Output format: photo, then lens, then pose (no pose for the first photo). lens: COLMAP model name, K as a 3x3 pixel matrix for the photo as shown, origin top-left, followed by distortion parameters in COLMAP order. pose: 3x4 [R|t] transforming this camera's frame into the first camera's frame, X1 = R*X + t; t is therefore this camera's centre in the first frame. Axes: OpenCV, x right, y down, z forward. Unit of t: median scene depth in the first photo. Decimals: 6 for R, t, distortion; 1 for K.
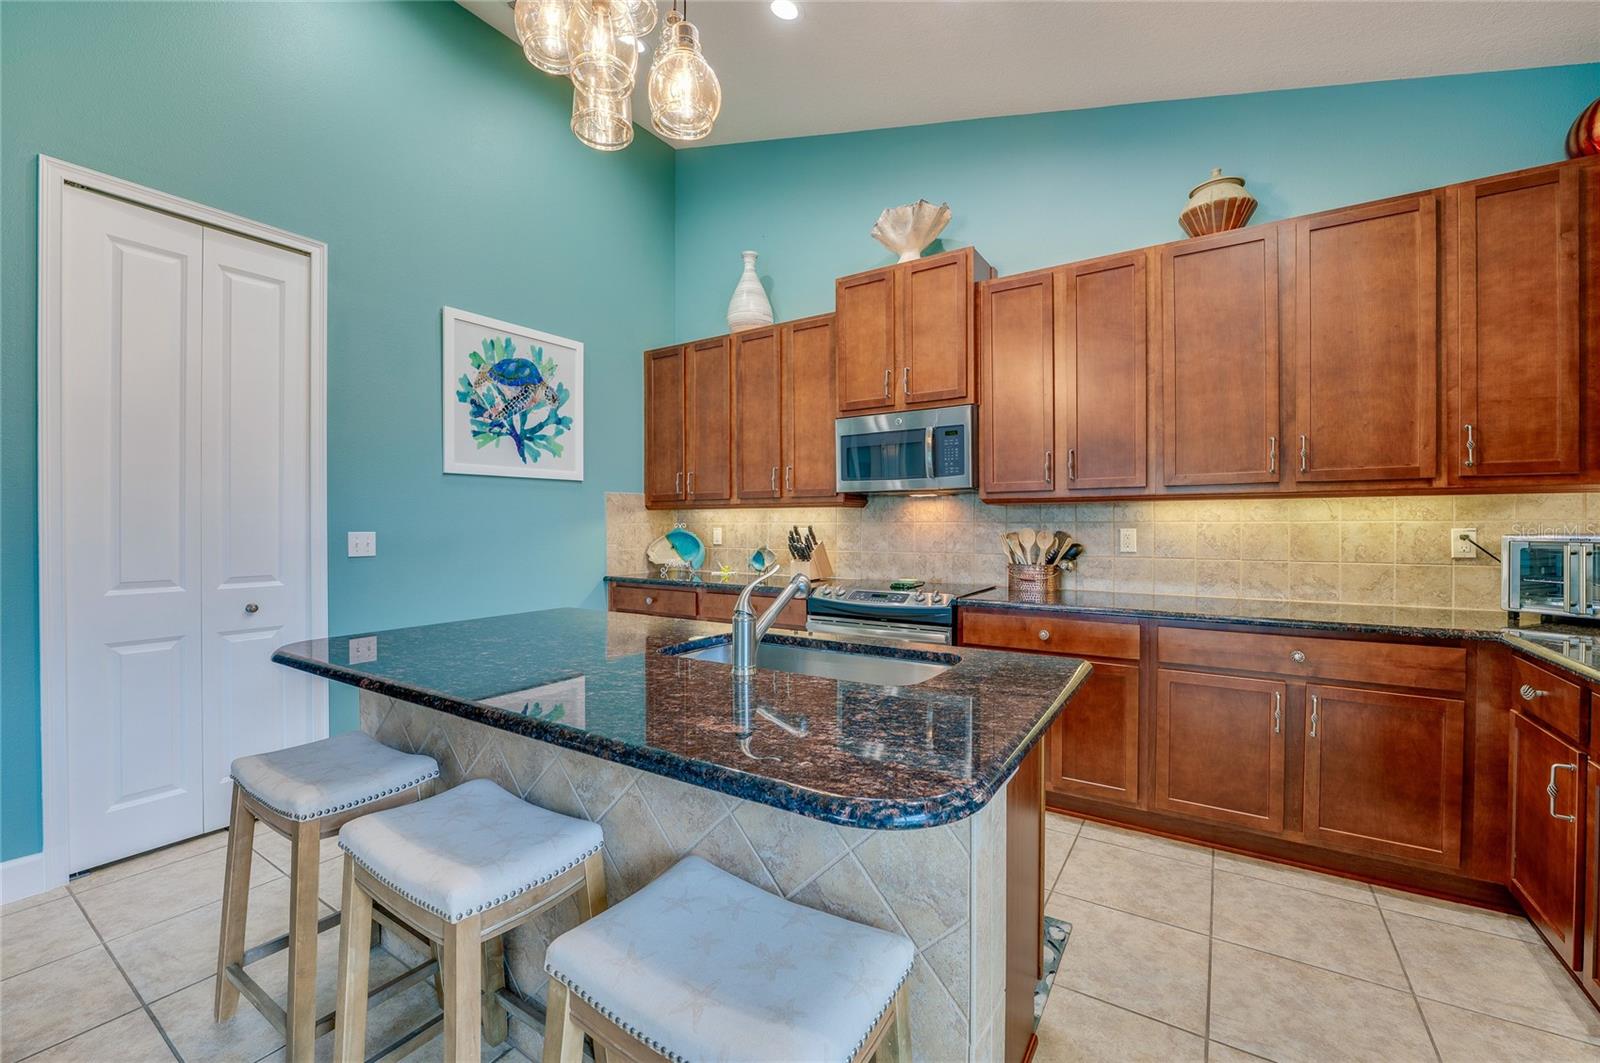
lens RADIAL K [[648.2, 0, 795.4], [0, 648.2, 529.4], [0, 0, 1]] dist [-0.014866, -0.000372]
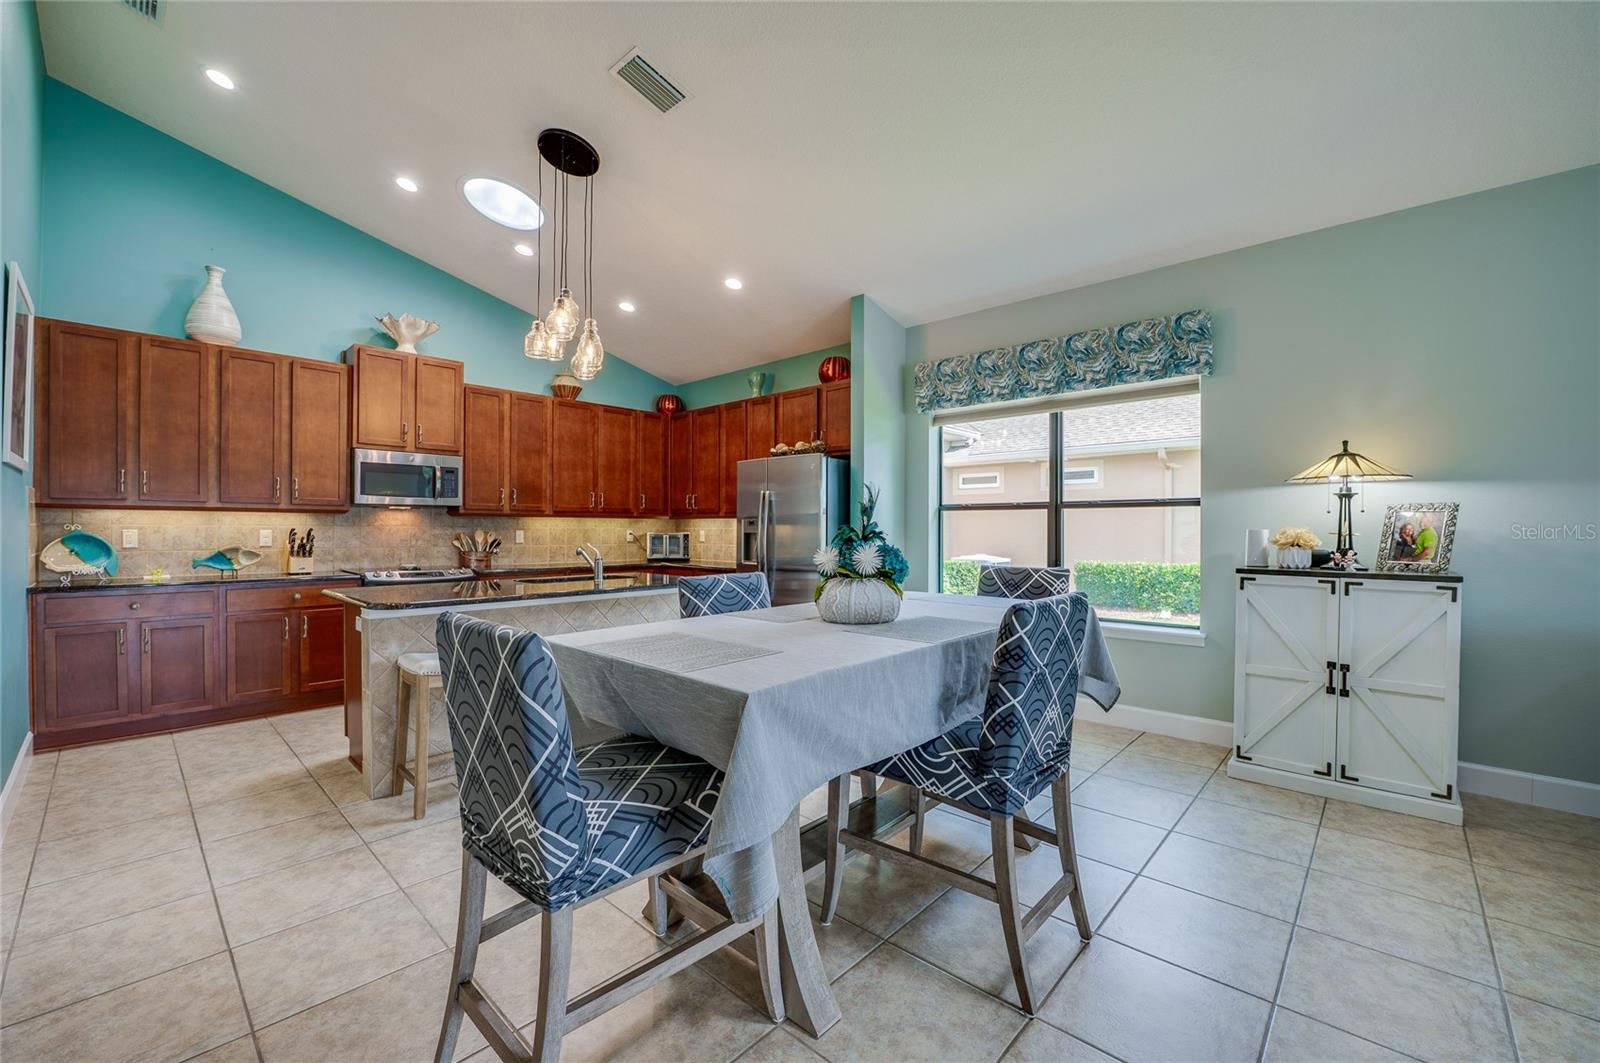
lens RADIAL K [[648.2, 0, 795.4], [0, 648.2, 529.4], [0, 0, 1]] dist [-0.014866, -0.000372]
pose [[0.166948, 0.003482, 0.985959, -1.153232], [0.003985, 0.999983, -0.004206, 0.005819], [-0.985958, 0.004631, 0.166932, -0.120717]]
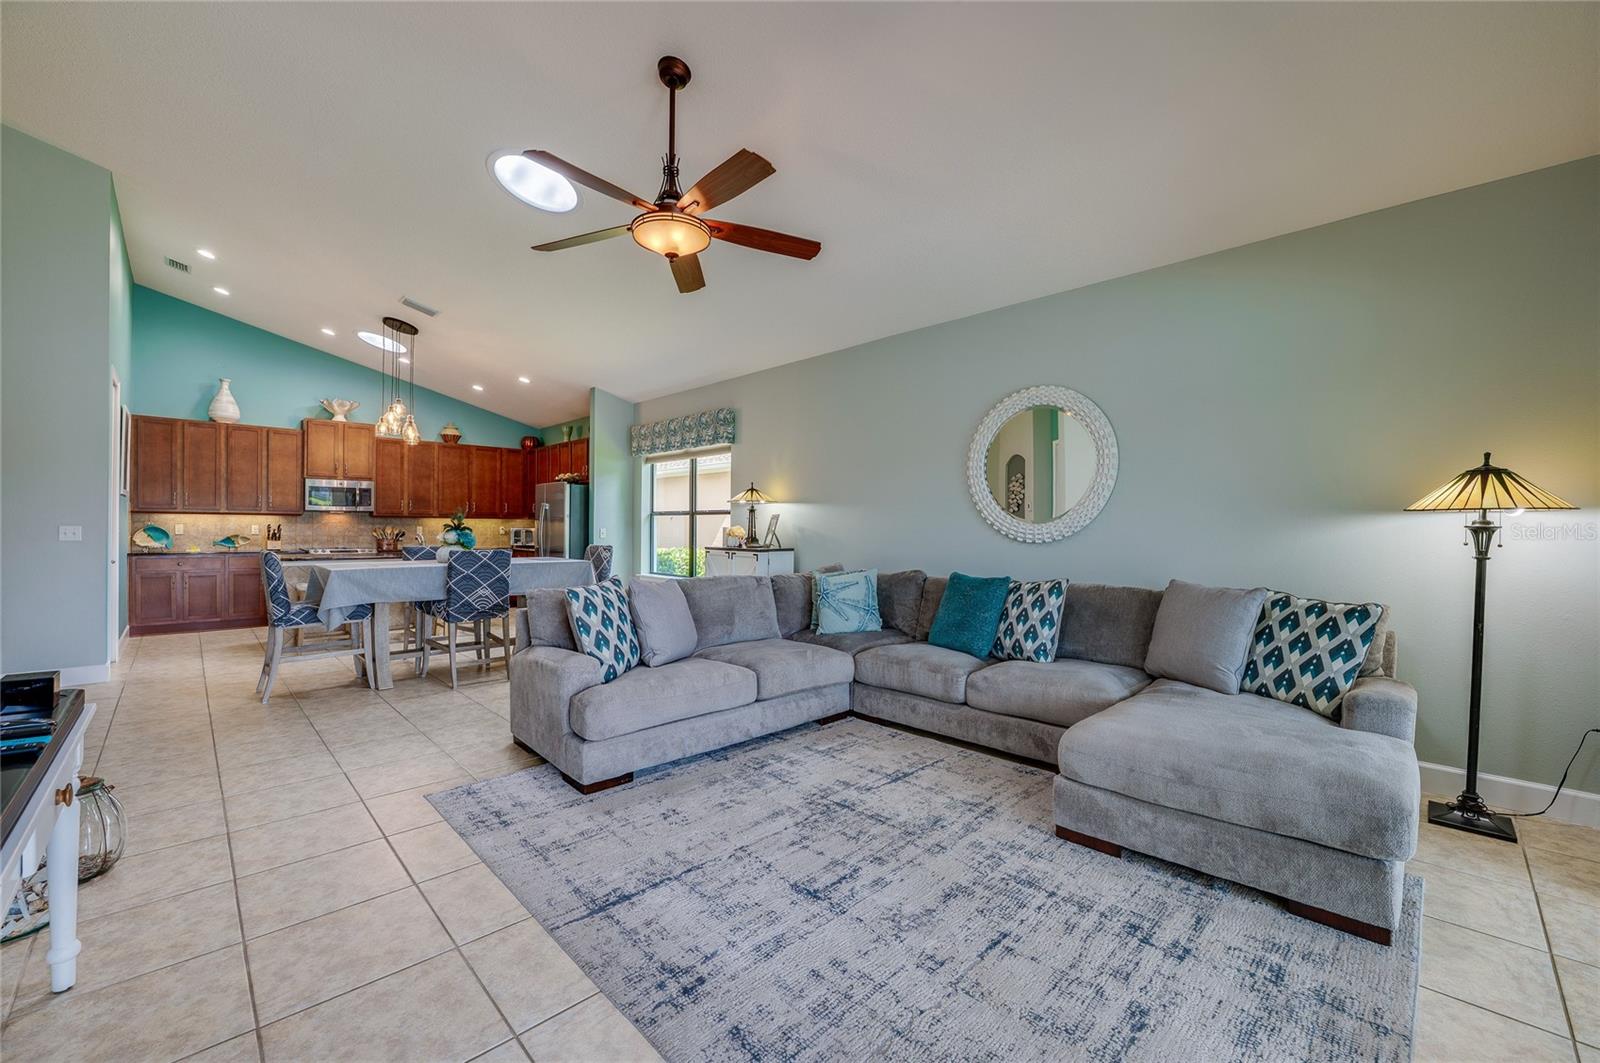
lens RADIAL K [[631.0, 0, 790.3], [0, 631.0, 529.4], [0, 0, 1]] dist [-0.010361, 0.000167]
pose [[0.215888, 0.002703, 0.976414, -1.853042], [-0.001482, 0.999996, -0.002441, 0.015946], [-0.976417, -0.000920, 0.215891, -1.247593]]
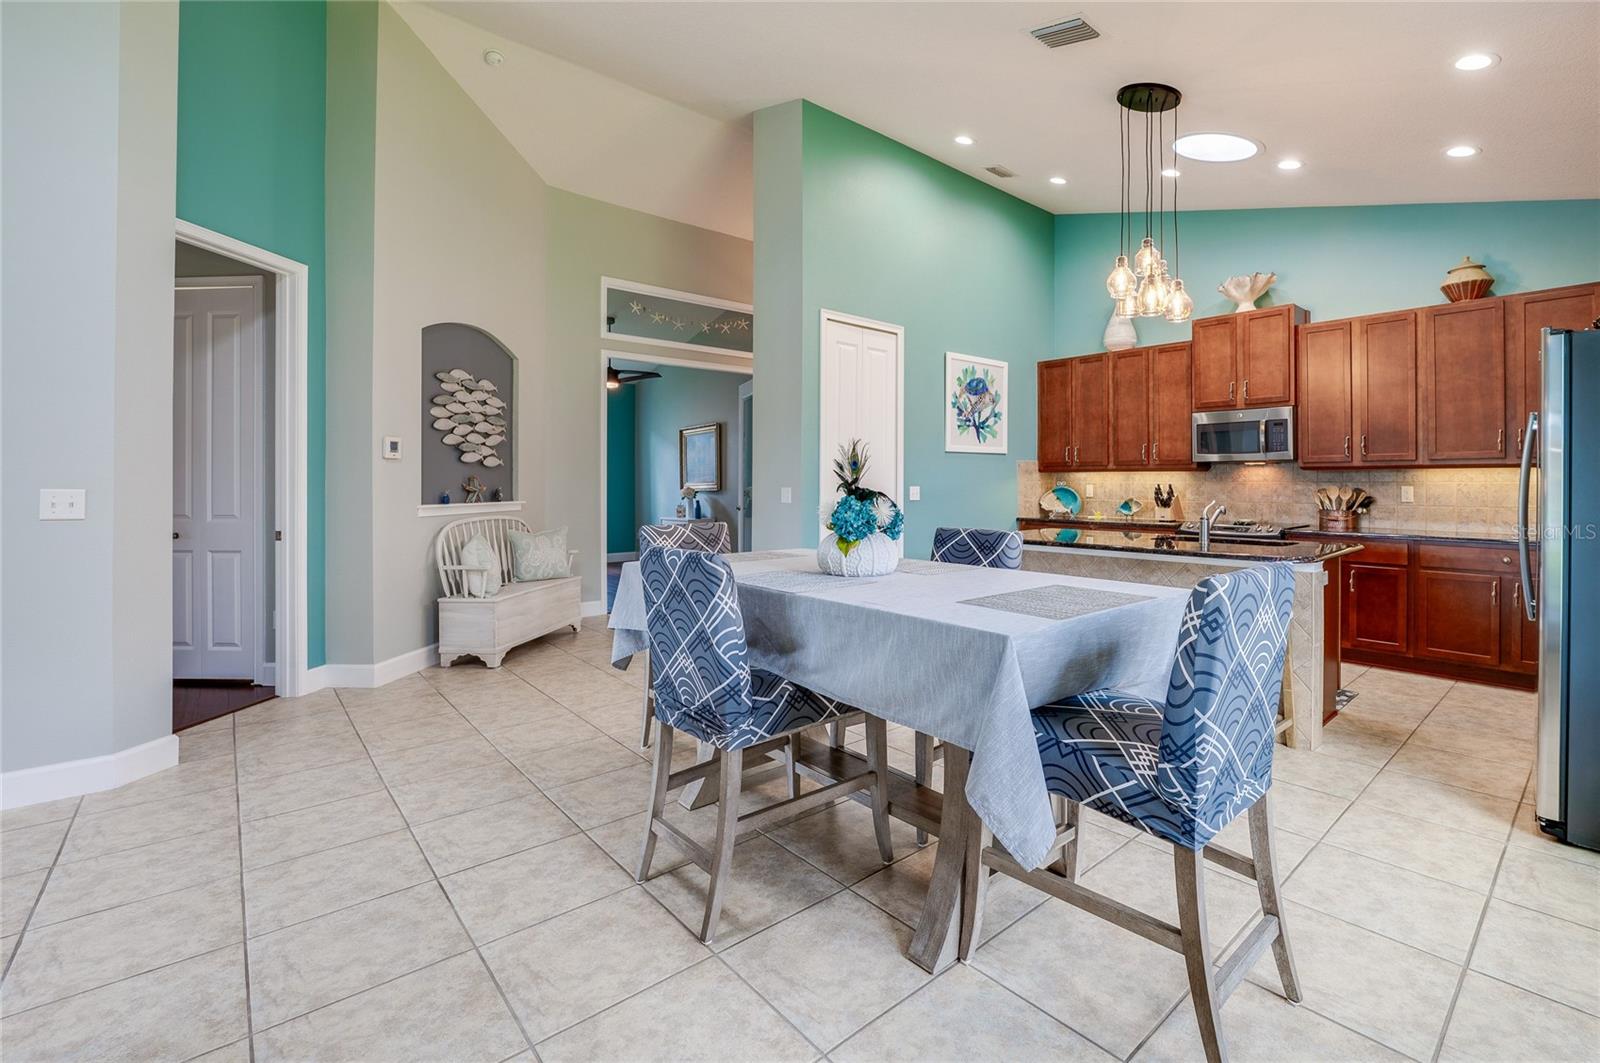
lens RADIAL K [[707.6, 0, 886.3], [0, 707.6, 479.3], [0, 0, 1]] dist [-0.014795, 0.000112]
pose [[0.974843, 0.002207, -0.222881, -0.280355], [-0.004883, 0.999923, -0.011452, 0.006324], [0.222838, 0.012252, 0.974778, -0.799864]]
